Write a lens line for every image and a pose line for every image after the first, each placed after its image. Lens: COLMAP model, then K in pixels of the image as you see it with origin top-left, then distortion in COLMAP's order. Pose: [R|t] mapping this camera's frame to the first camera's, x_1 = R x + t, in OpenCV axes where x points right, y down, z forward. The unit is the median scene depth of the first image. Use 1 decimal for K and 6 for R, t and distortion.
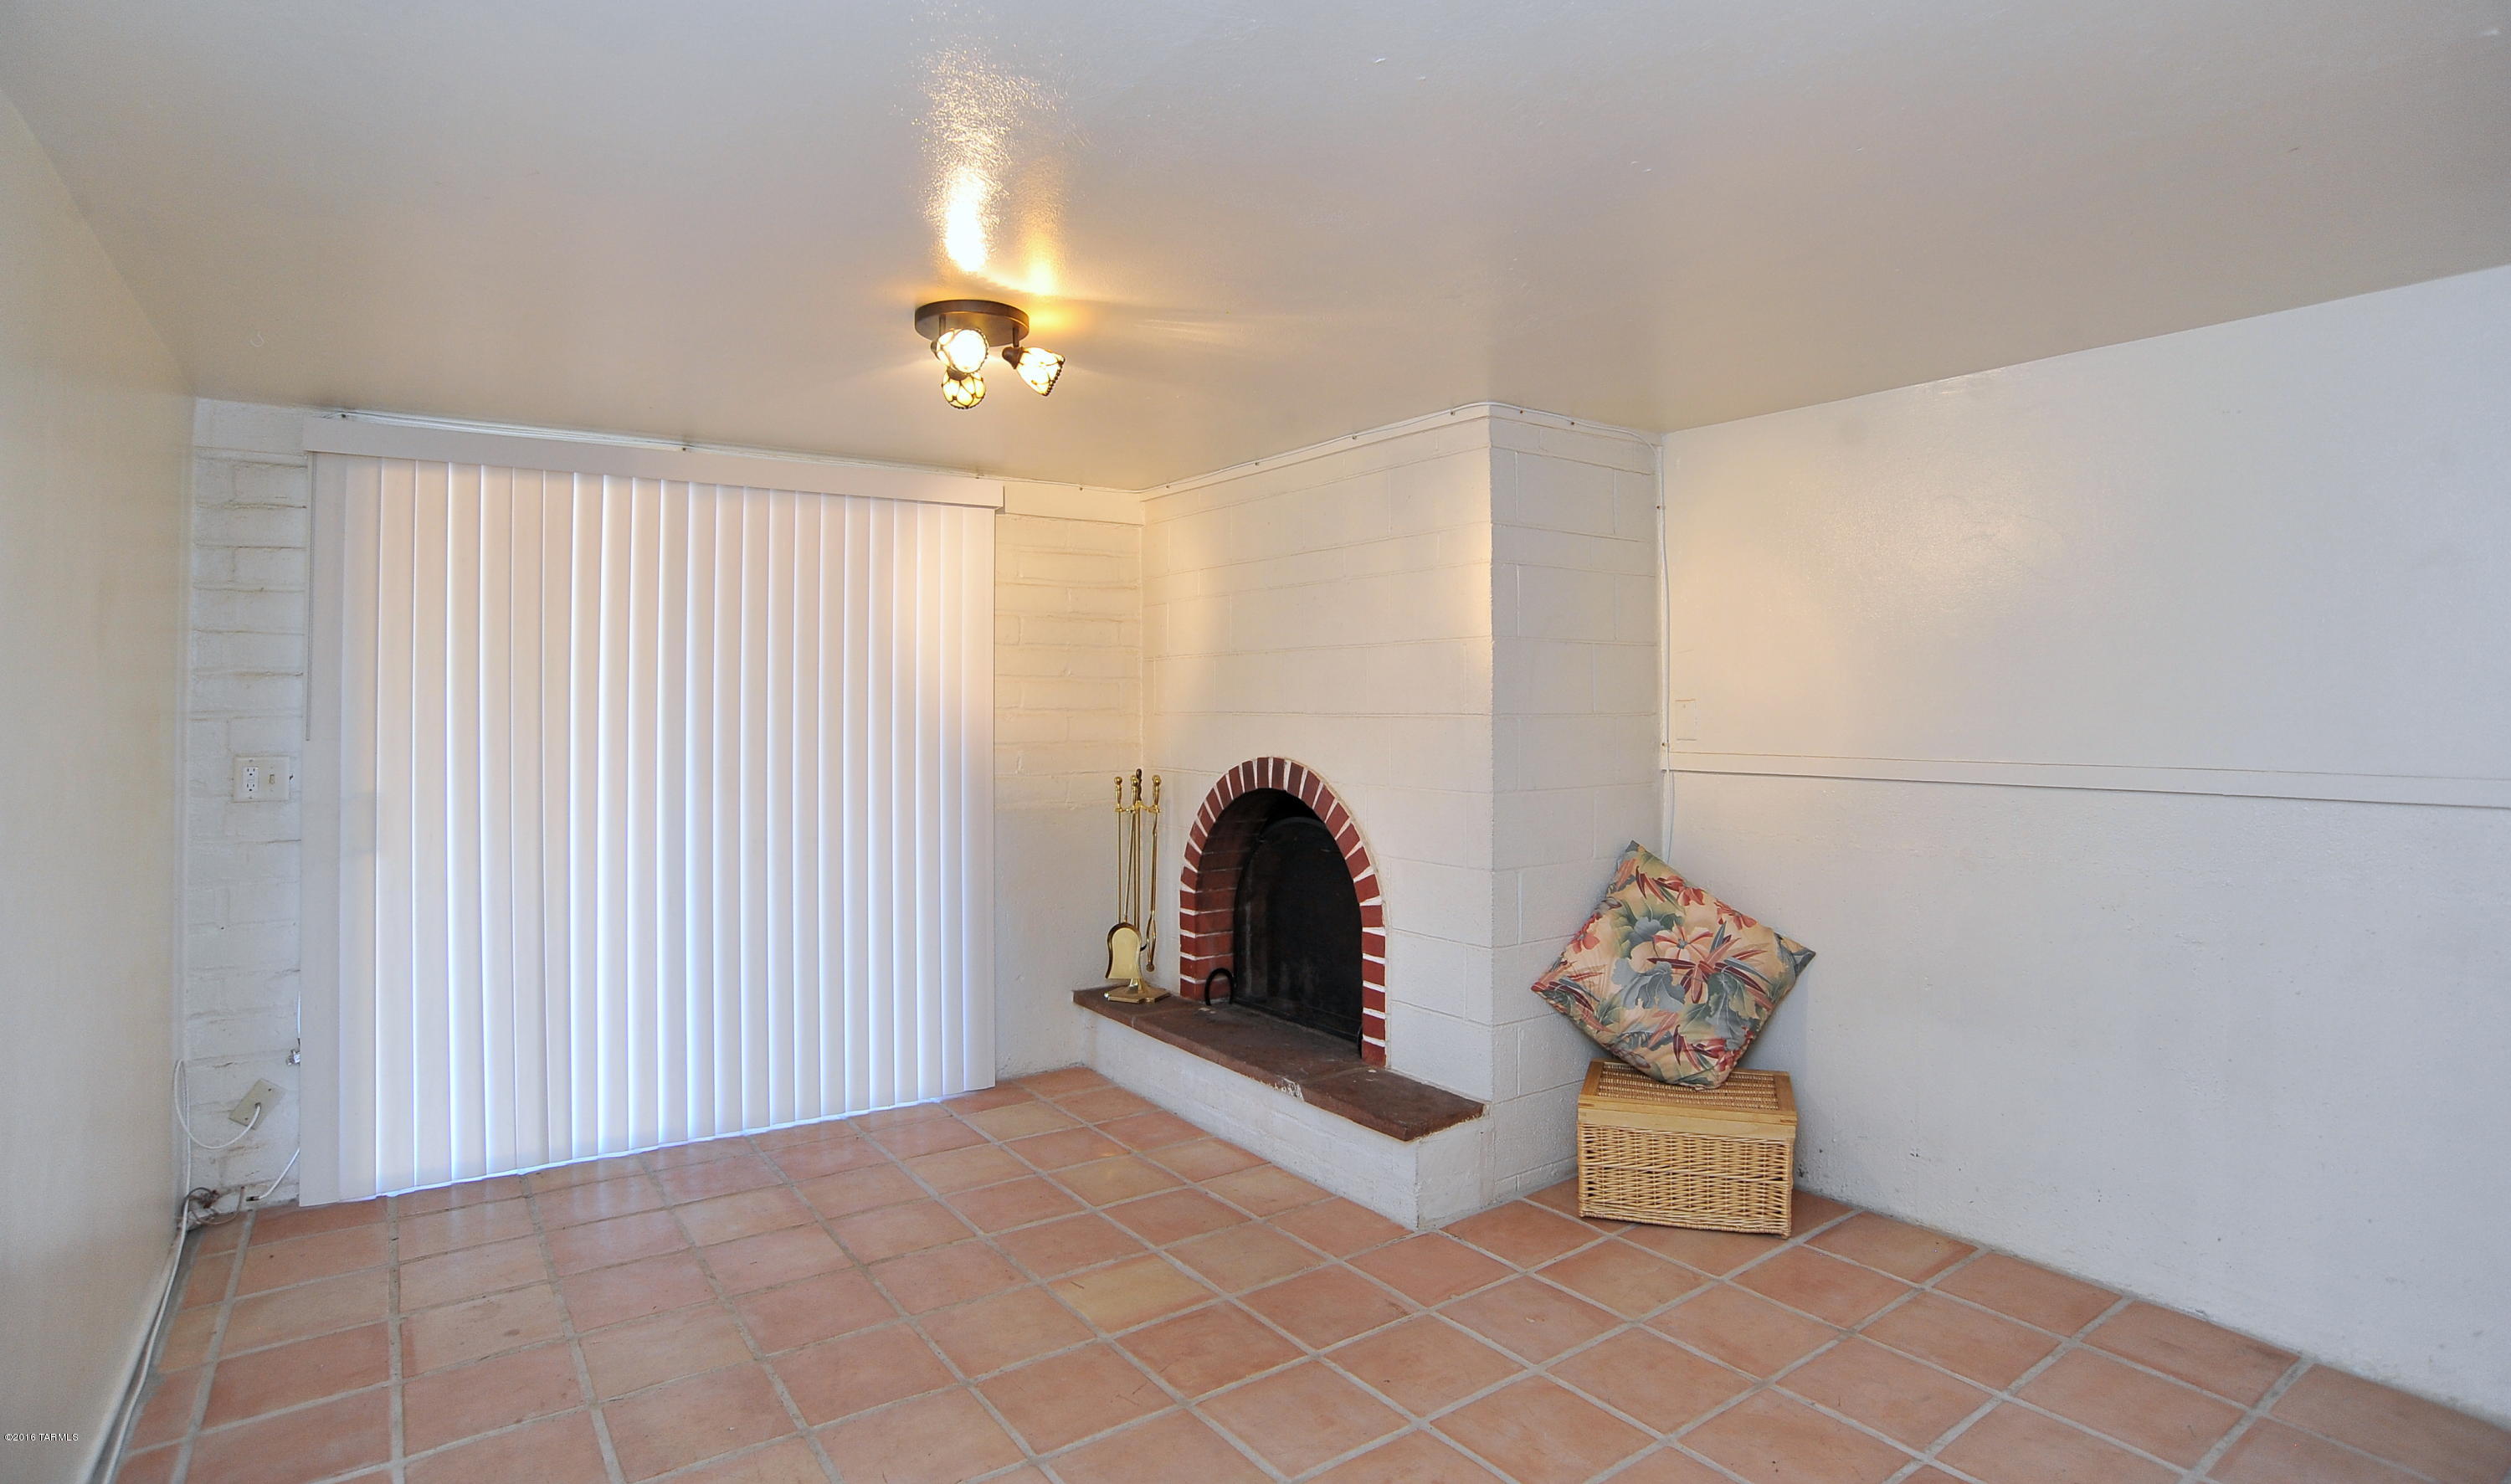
lens RADIAL K [[1276.2, 0, 1255.3], [0, 1276.2, 682.4], [0, 0, 1]] dist [-0.038307, 0.000294]
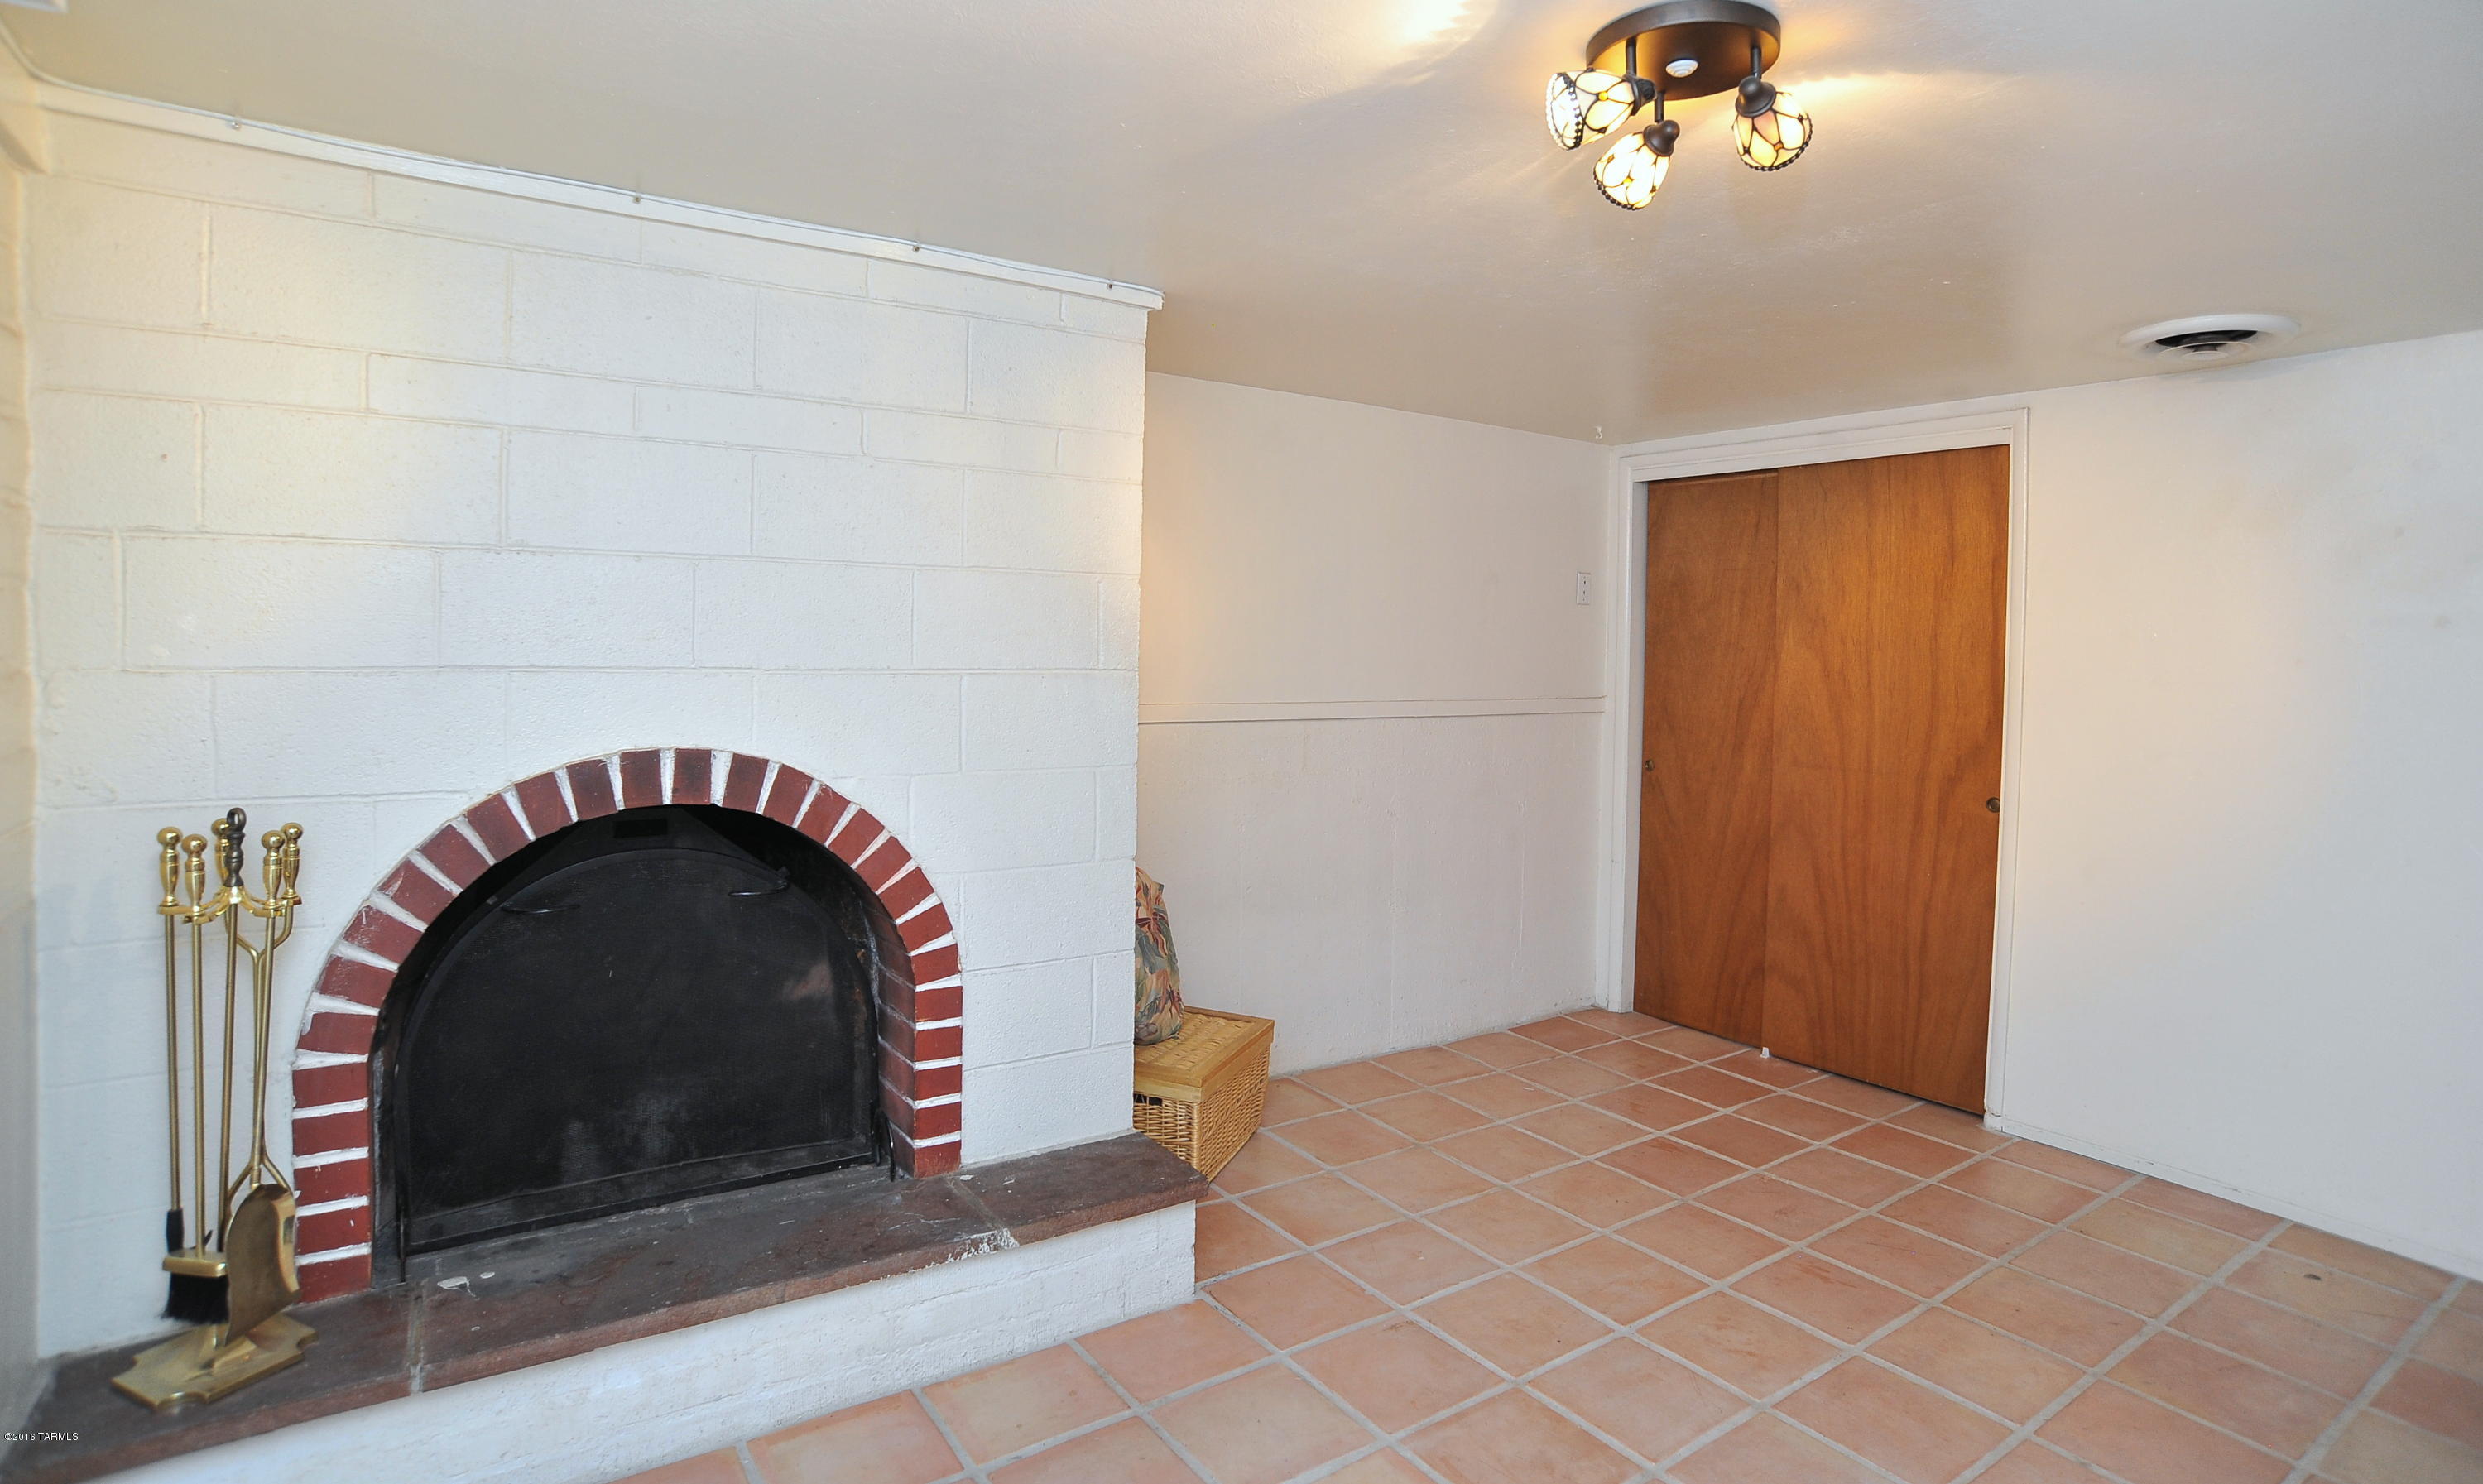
lens RADIAL K [[1266.1, 0, 1242.6], [0, 1266.1, 668.9], [0, 0, 1]] dist [-0.076370, 0.000726]
pose [[0.020817, -0.017329, 0.999633, -0.579368], [-0.034730, 0.999234, 0.018045, 0.007124], [-0.999180, -0.035092, 0.020199, 0.832967]]
